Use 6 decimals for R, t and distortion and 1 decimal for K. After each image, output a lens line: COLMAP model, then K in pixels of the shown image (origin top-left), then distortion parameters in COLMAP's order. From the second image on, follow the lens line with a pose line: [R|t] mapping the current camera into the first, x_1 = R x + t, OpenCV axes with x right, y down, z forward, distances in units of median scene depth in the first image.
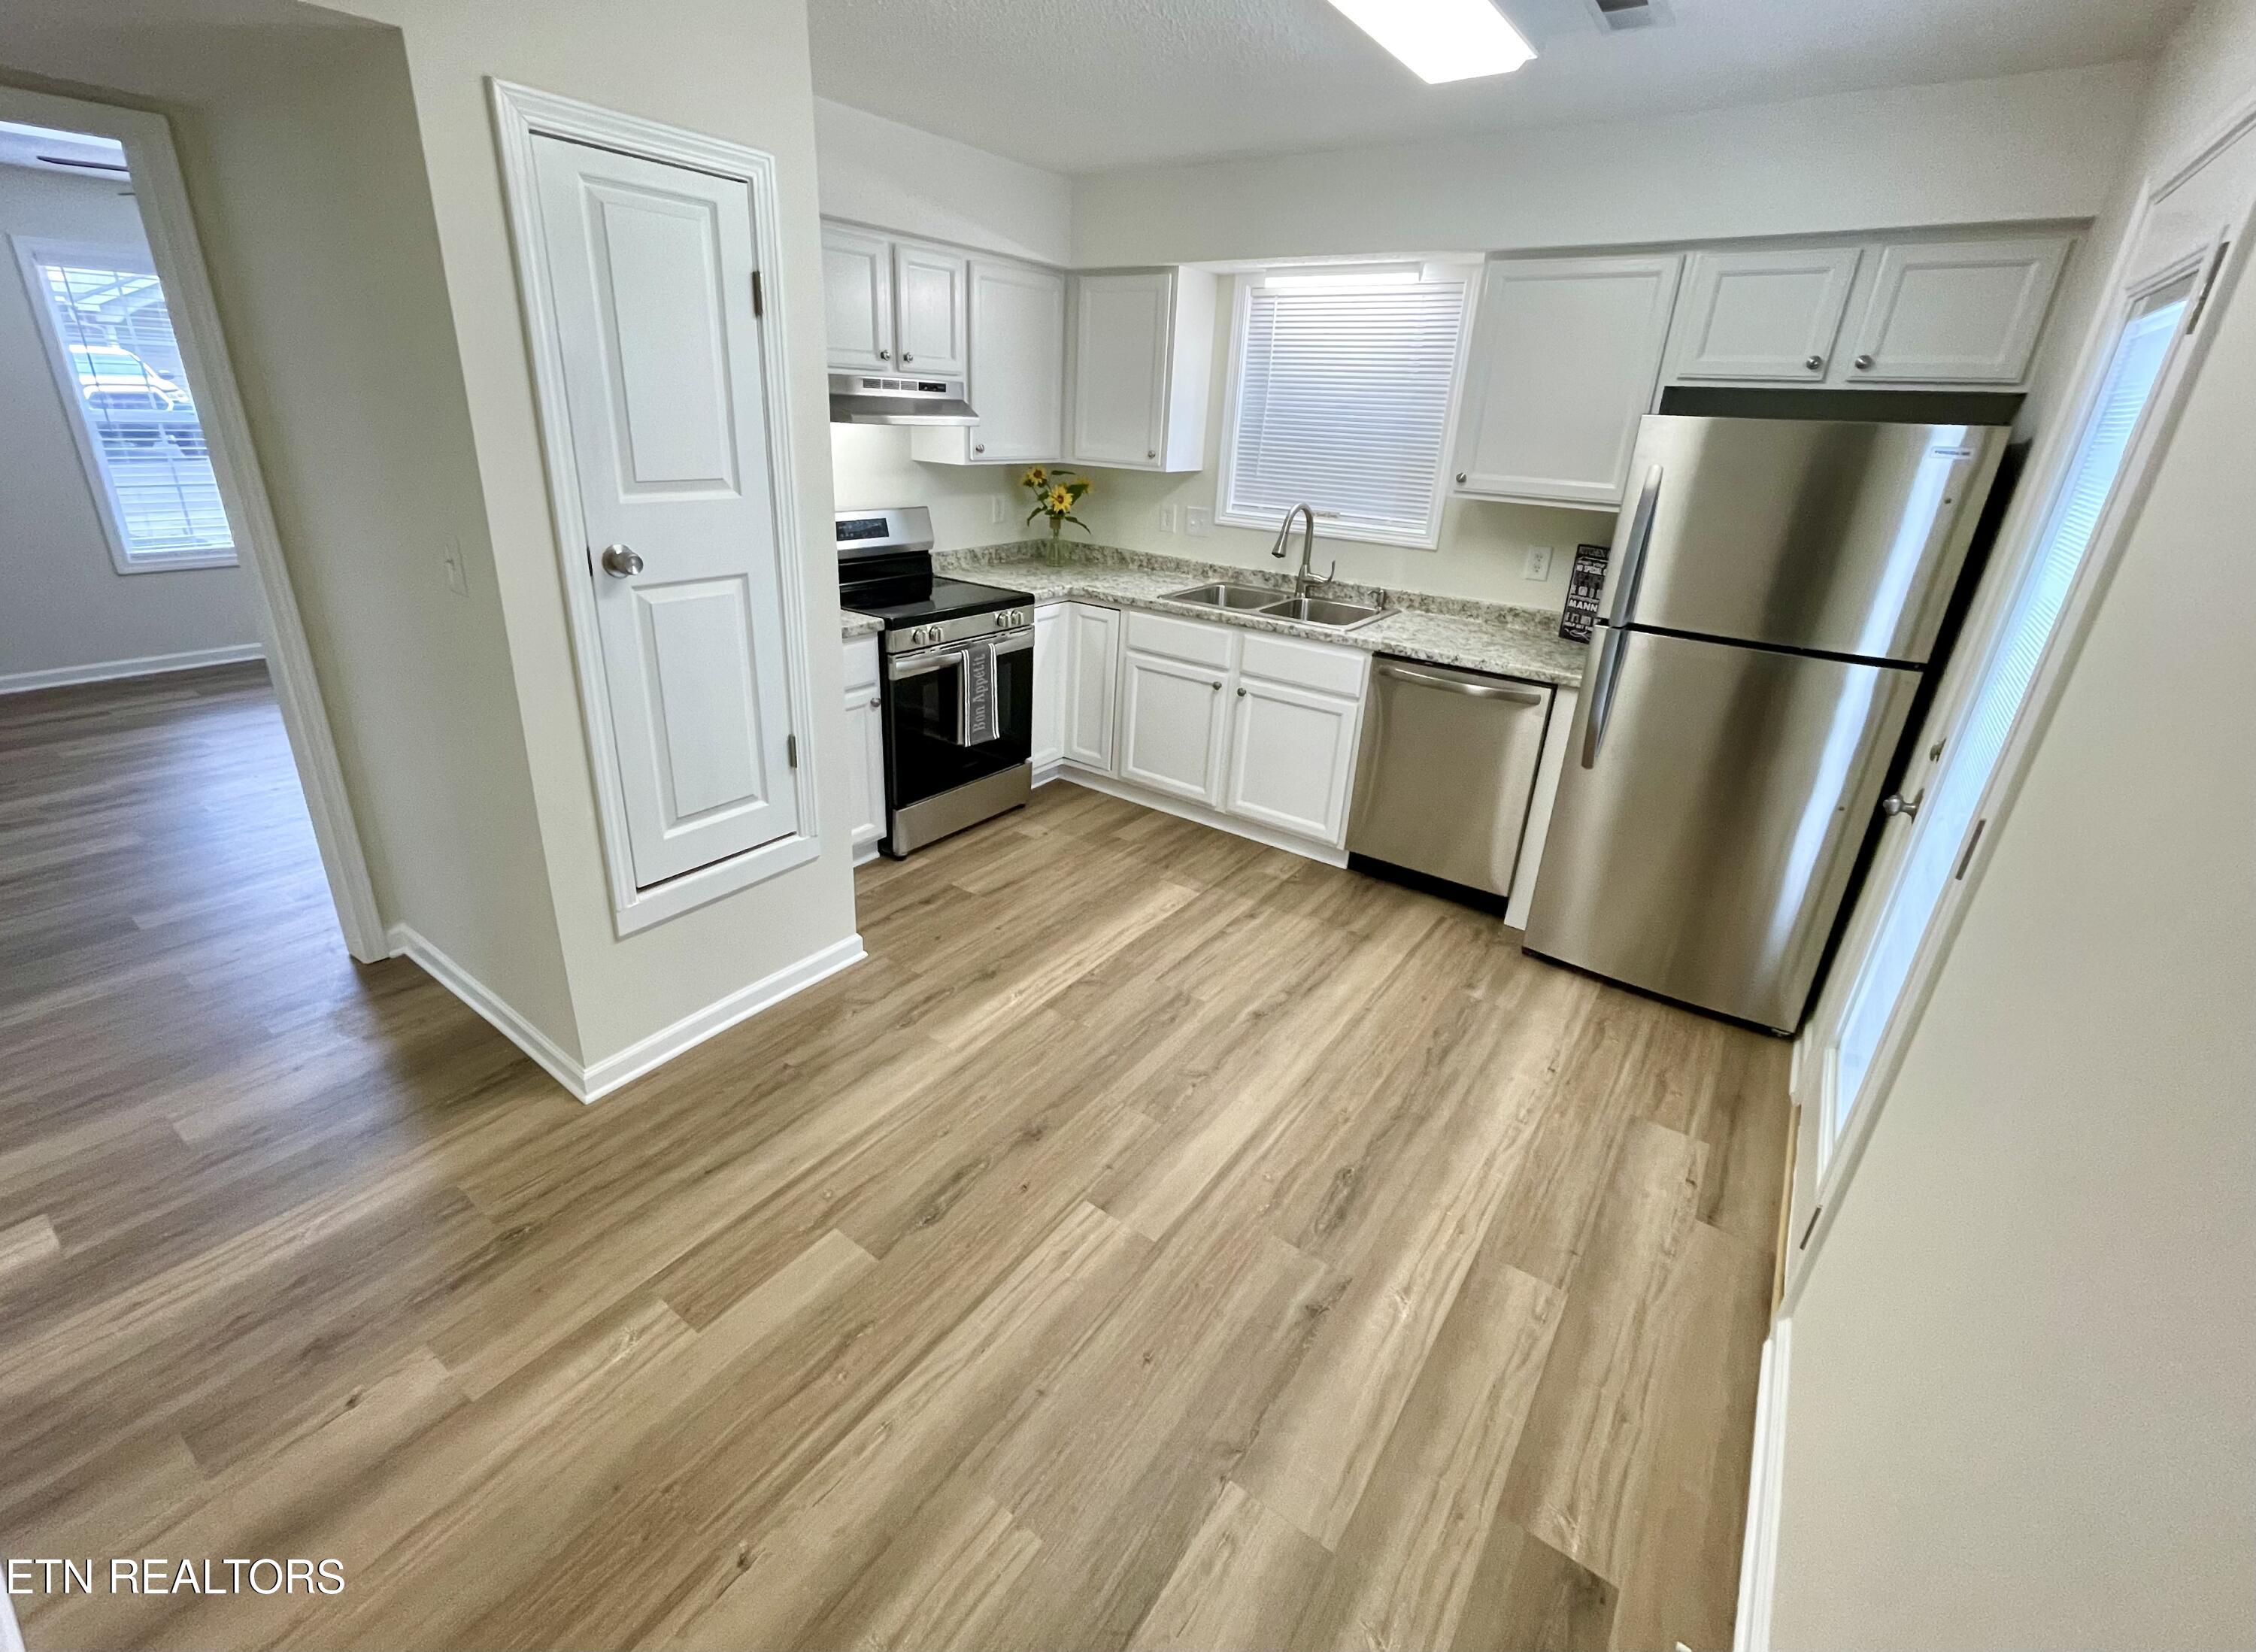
lens RADIAL K [[967.3, 0, 1100.8], [0, 967.3, 796.1], [0, 0, 1]] dist [-0.004121, -0.000916]
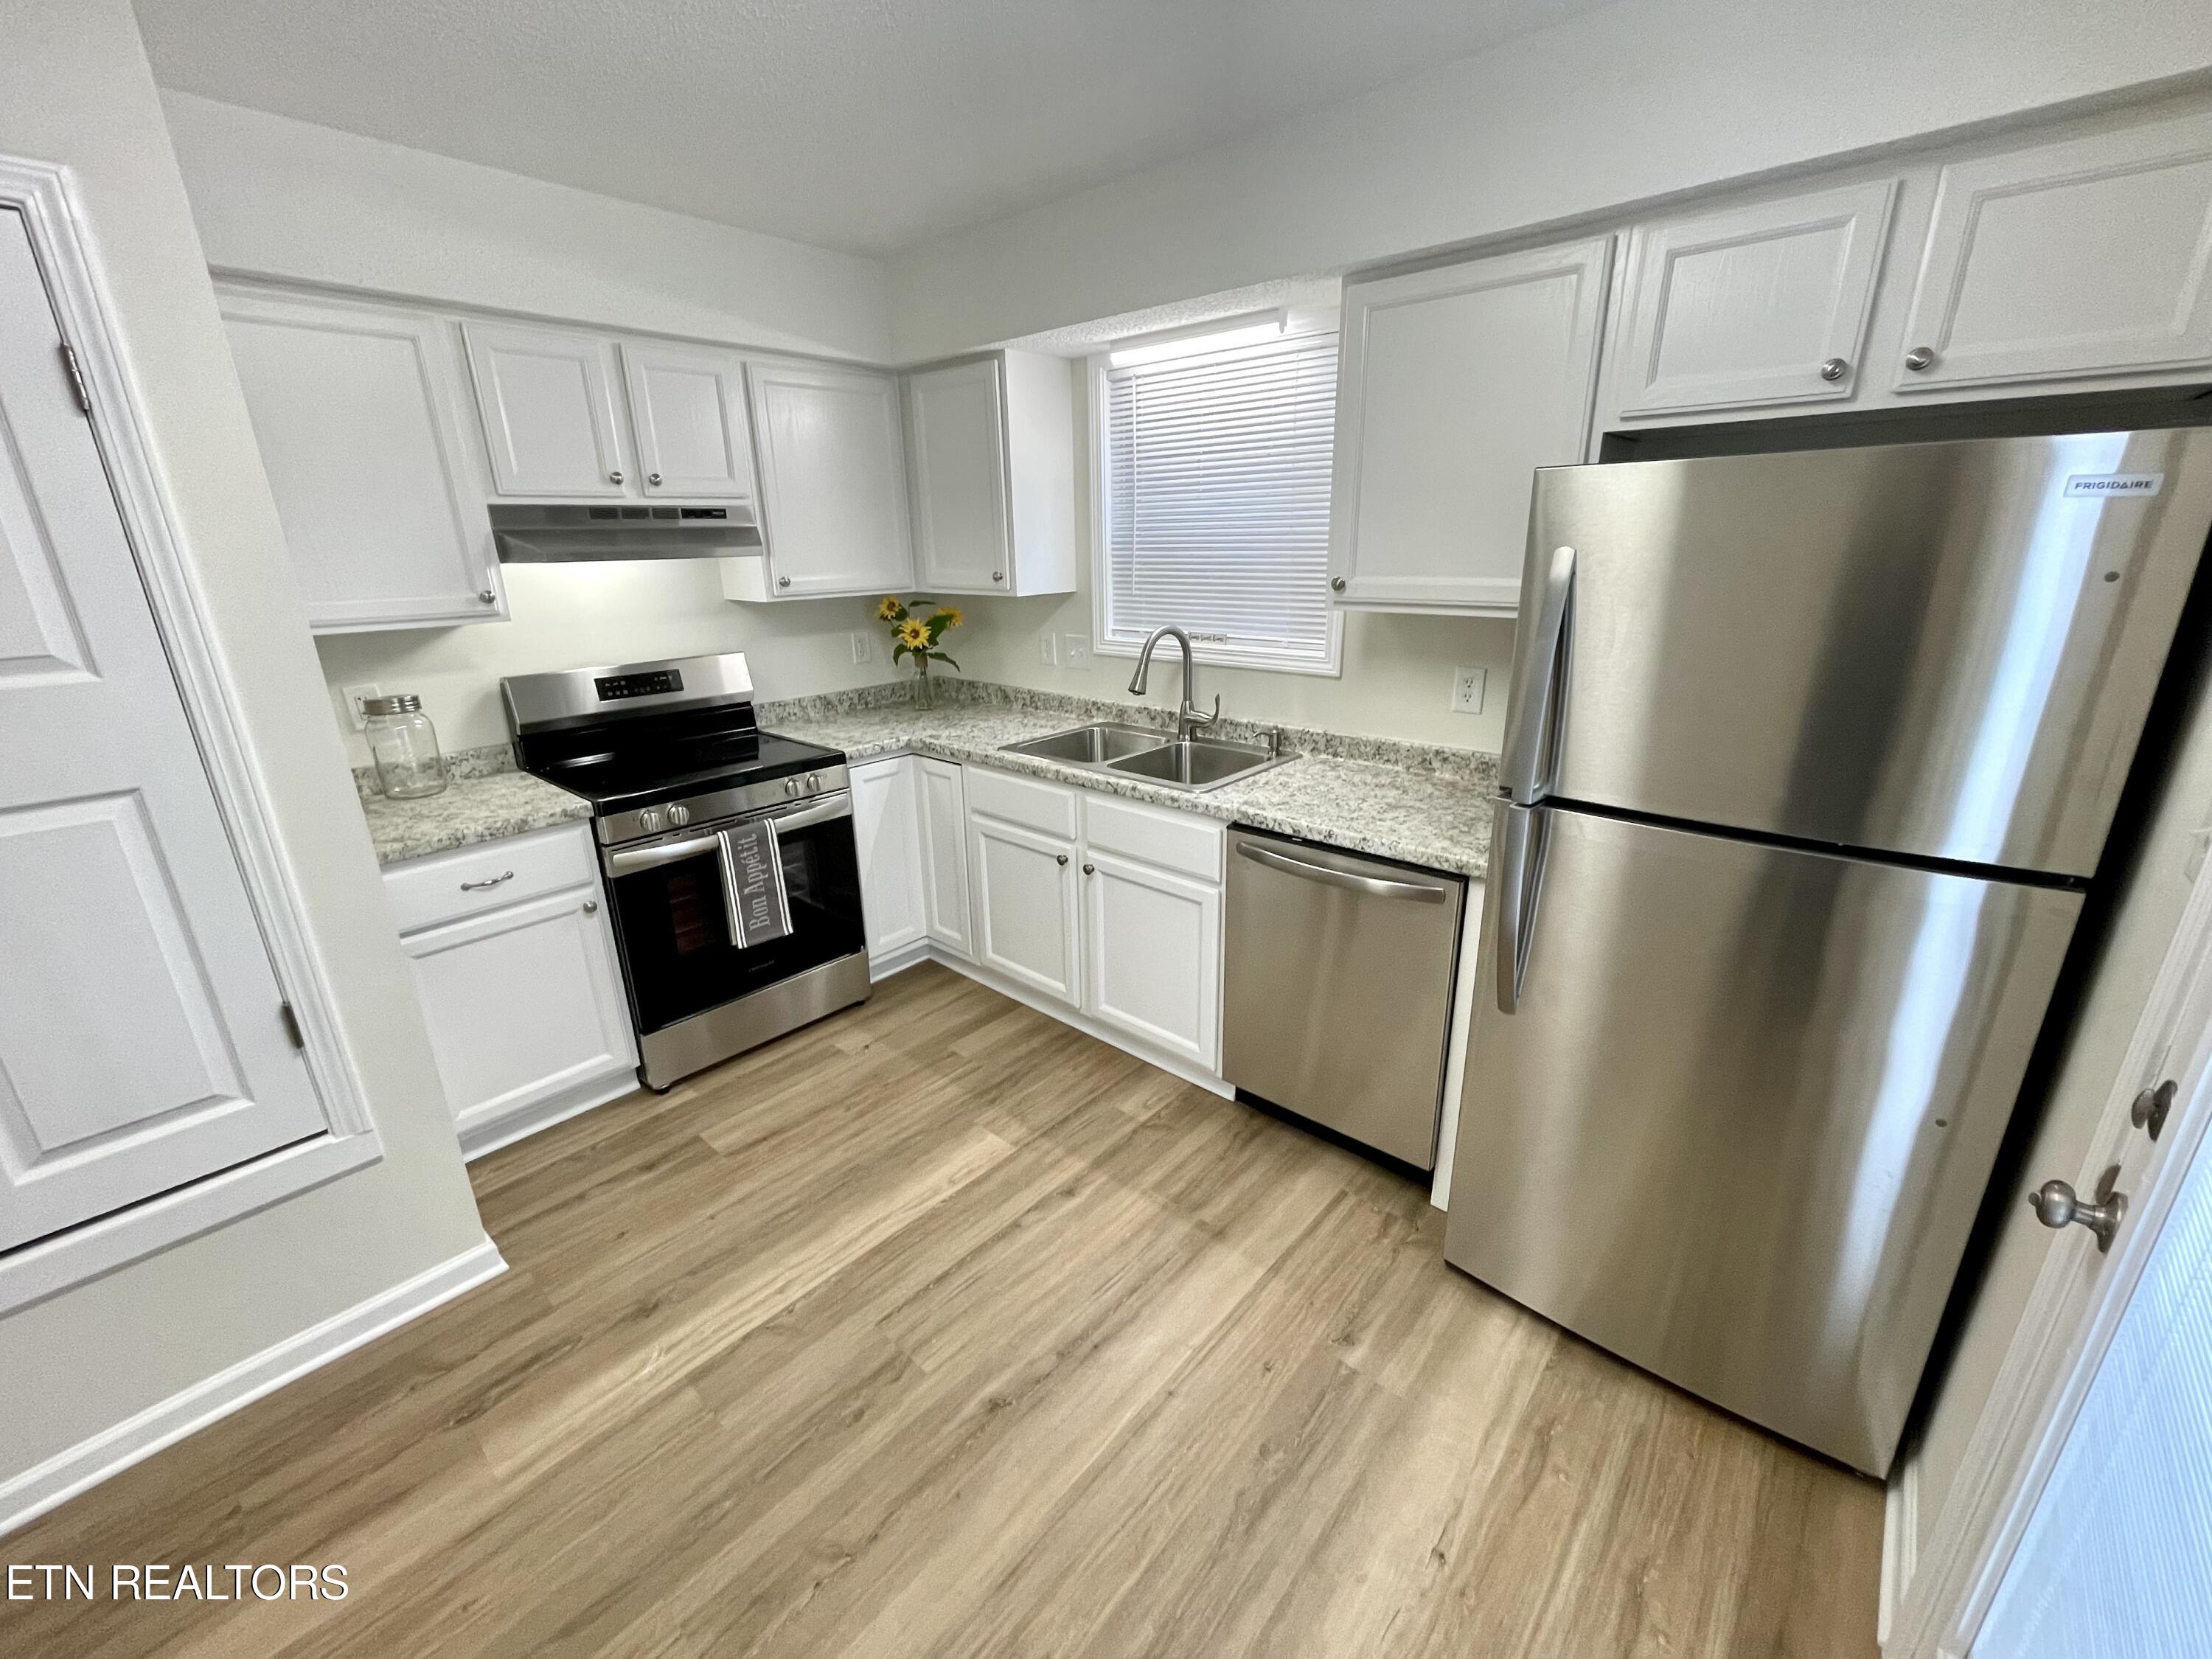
lens RADIAL K [[896.4, 0, 1106.0], [0, 896.4, 829.5], [0, 0, 1]] dist [-0.001496, 0.000212]
pose [[0.993791, -0.029464, -0.107295, 0.270105], [0.022297, 0.997477, -0.067397, -0.103575], [0.109010, 0.064586, 0.991940, 0.325245]]
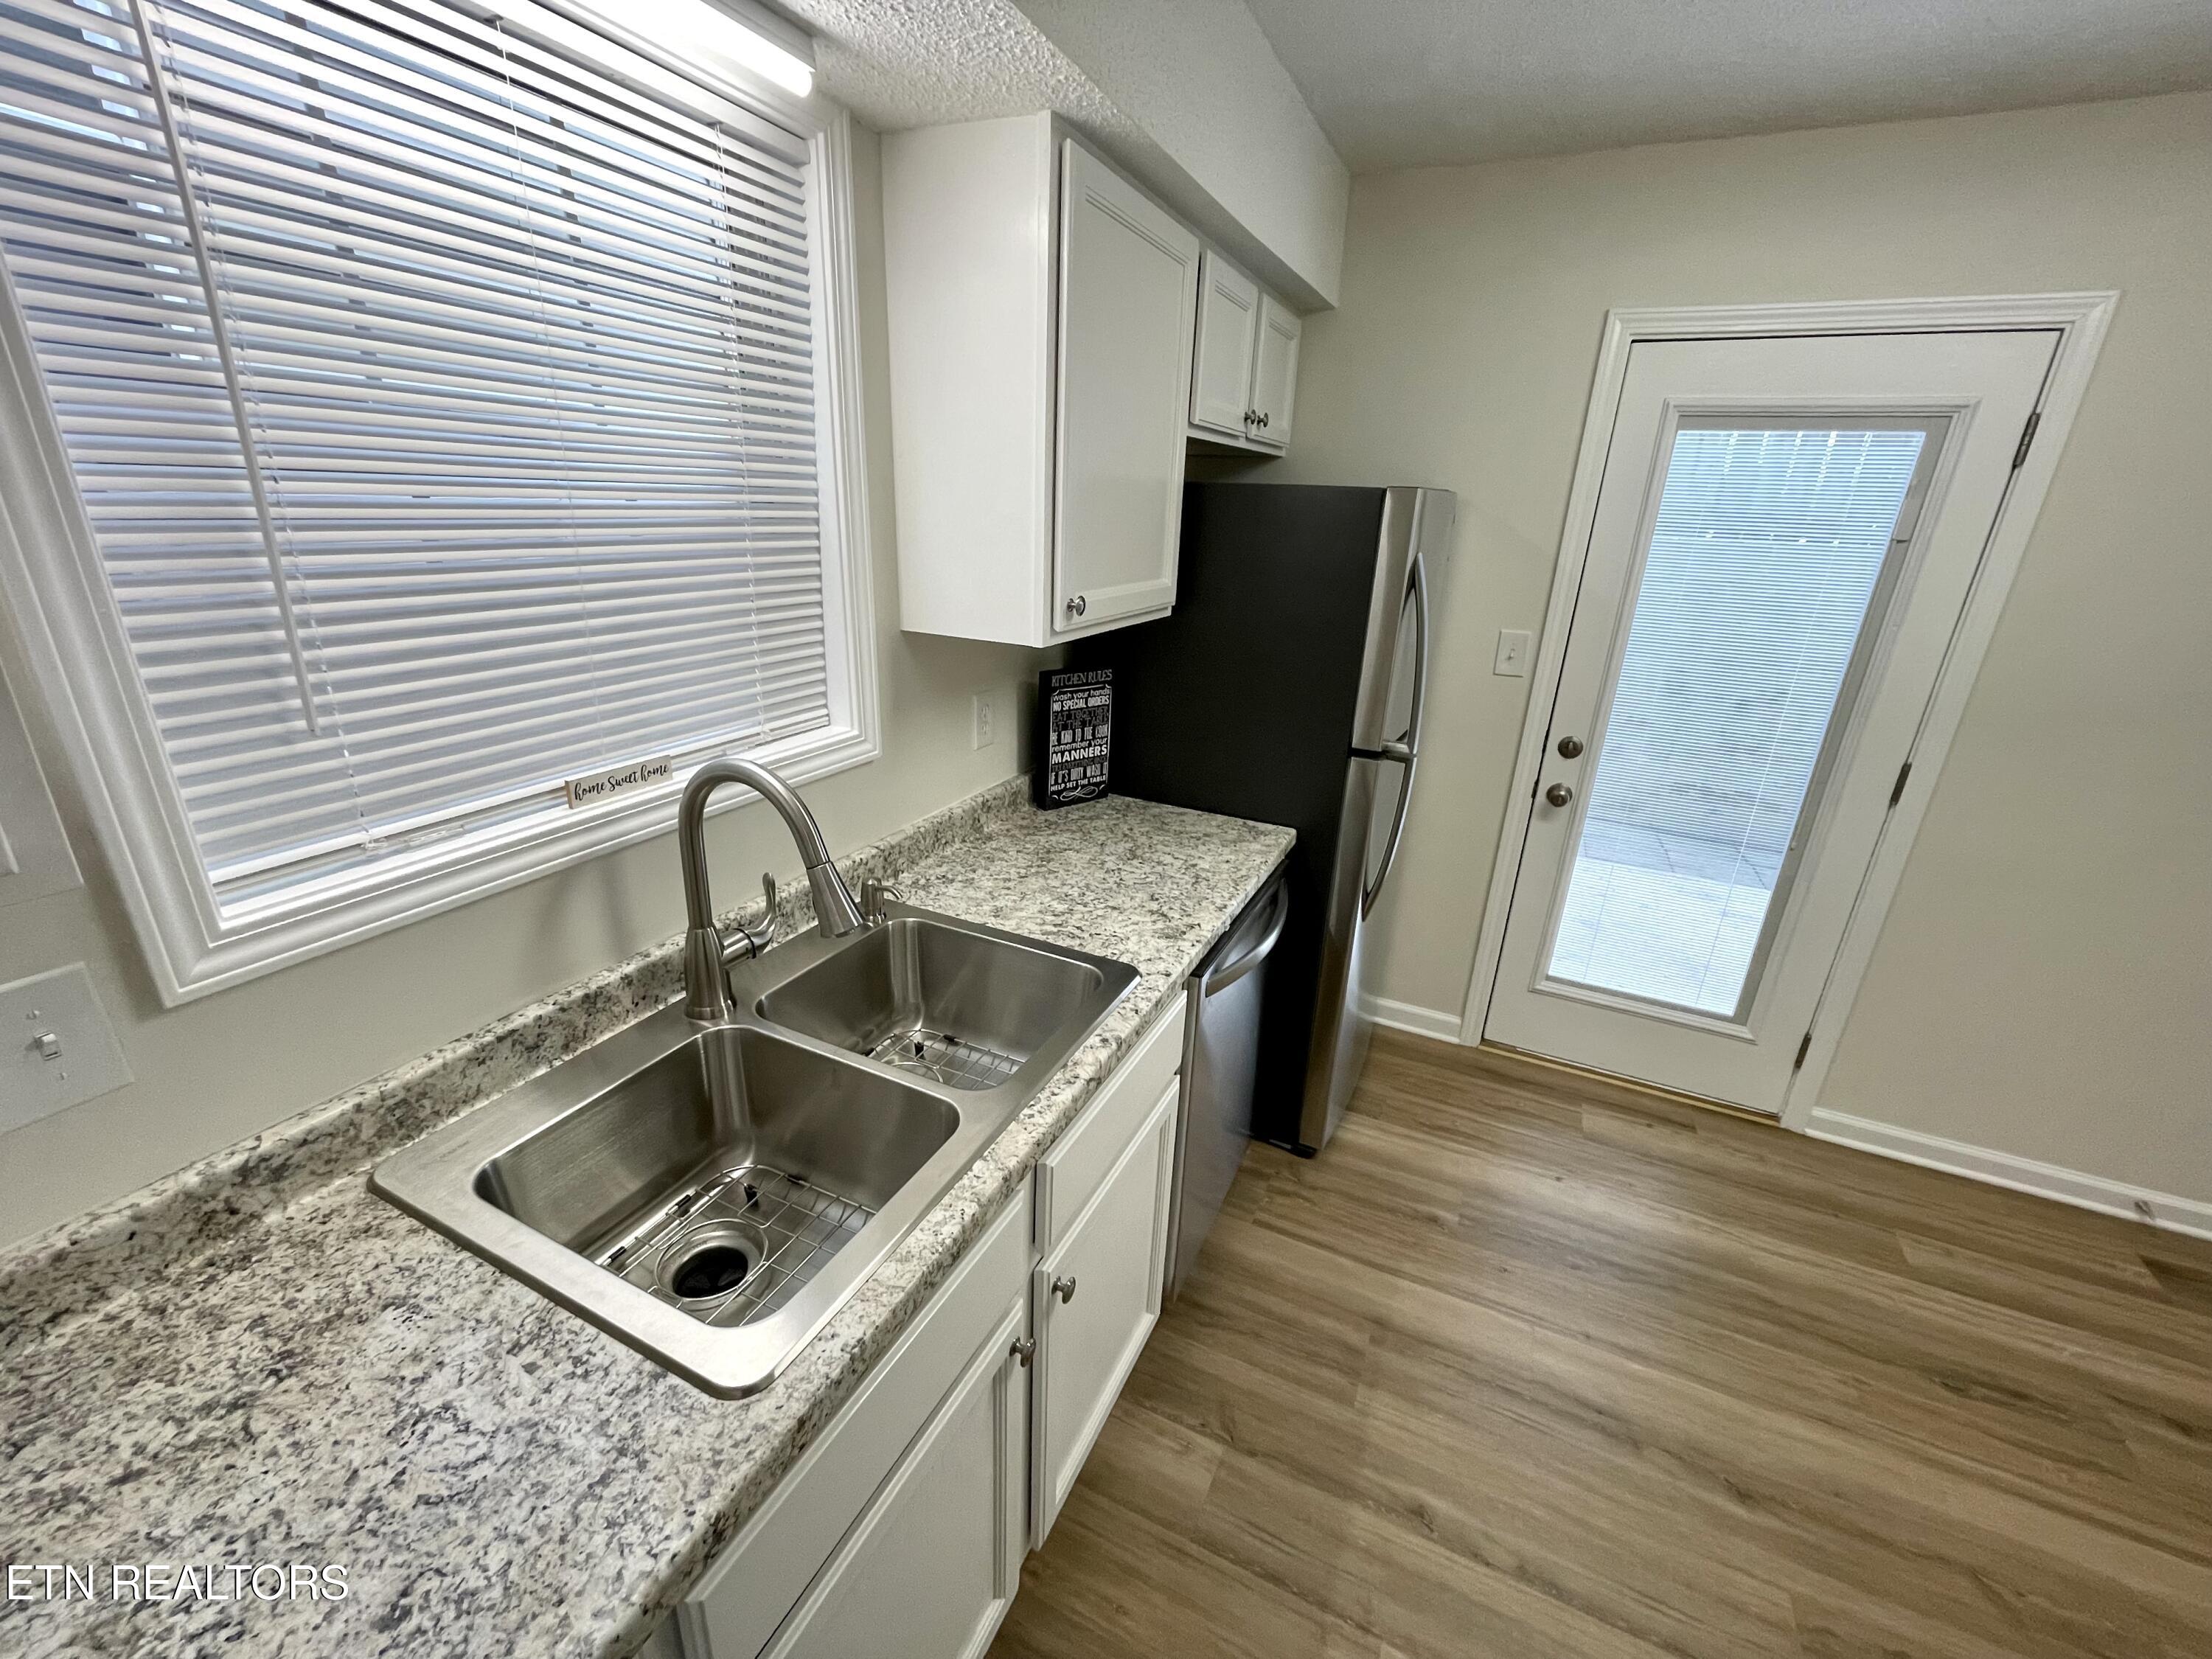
lens RADIAL K [[886.7, 0, 1106.0], [0, 886.7, 829.5], [0, 0, 1]] dist [-0.000736, -0.002901]
pose [[-0.183319, -0.387690, 0.903377, -0.091313], [0.325080, 0.843344, 0.427894, -0.429636], [-0.927748, 0.372111, -0.028570, 1.058350]]
